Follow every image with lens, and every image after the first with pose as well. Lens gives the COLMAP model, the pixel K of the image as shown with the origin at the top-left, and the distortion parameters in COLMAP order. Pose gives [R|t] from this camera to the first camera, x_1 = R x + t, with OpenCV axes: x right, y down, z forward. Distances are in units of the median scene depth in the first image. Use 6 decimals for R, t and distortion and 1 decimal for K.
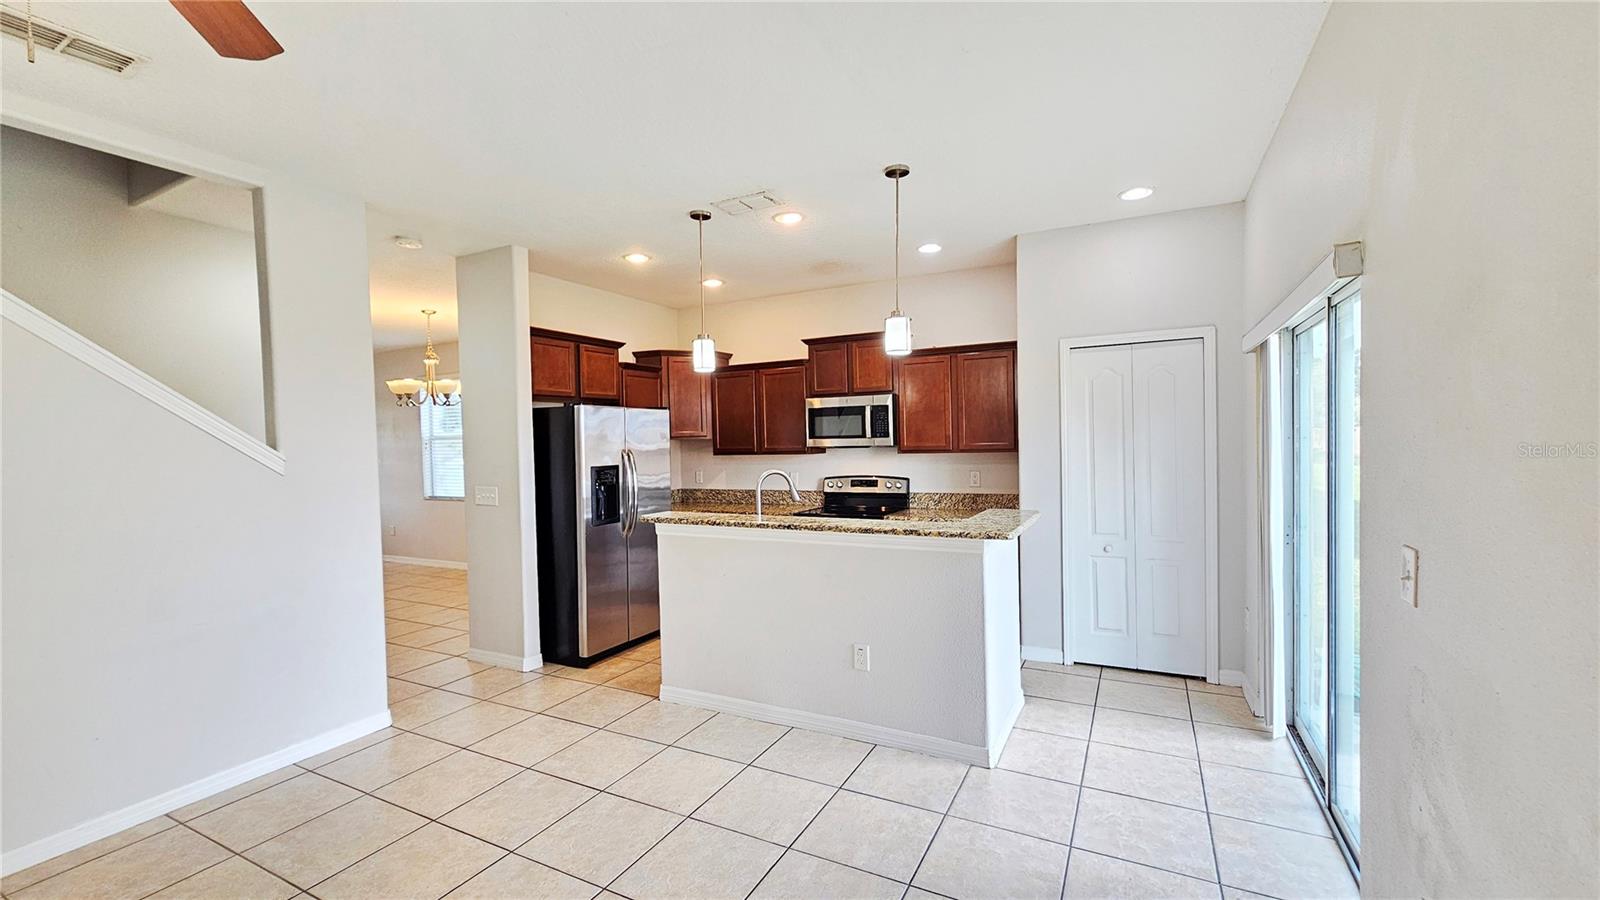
lens RADIAL K [[655.8, 0, 798.6], [0, 655.8, 456.1], [0, 0, 1]] dist [0.000612, 0.000215]
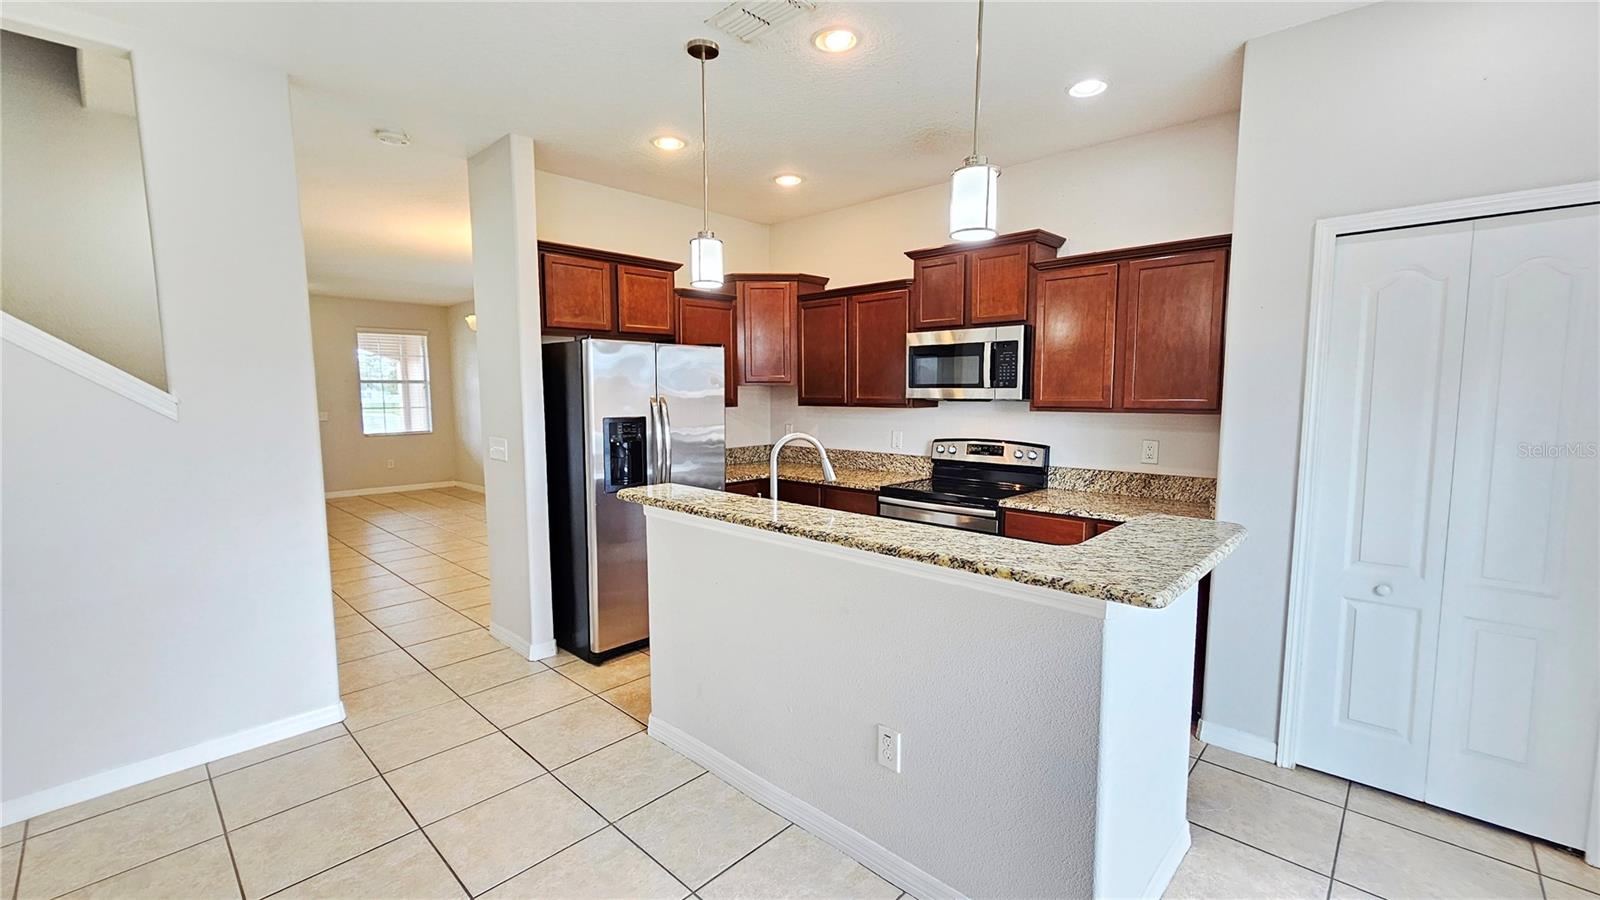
lens RADIAL K [[655.8, 0, 798.6], [0, 655.8, 456.1], [0, 0, 1]] dist [0.000612, 0.000215]
pose [[0.962097, 0.045763, -0.268840, 0.110318], [-0.024088, 0.996227, 0.083379, -0.008819], [0.271641, -0.073743, 0.959569, 0.271985]]
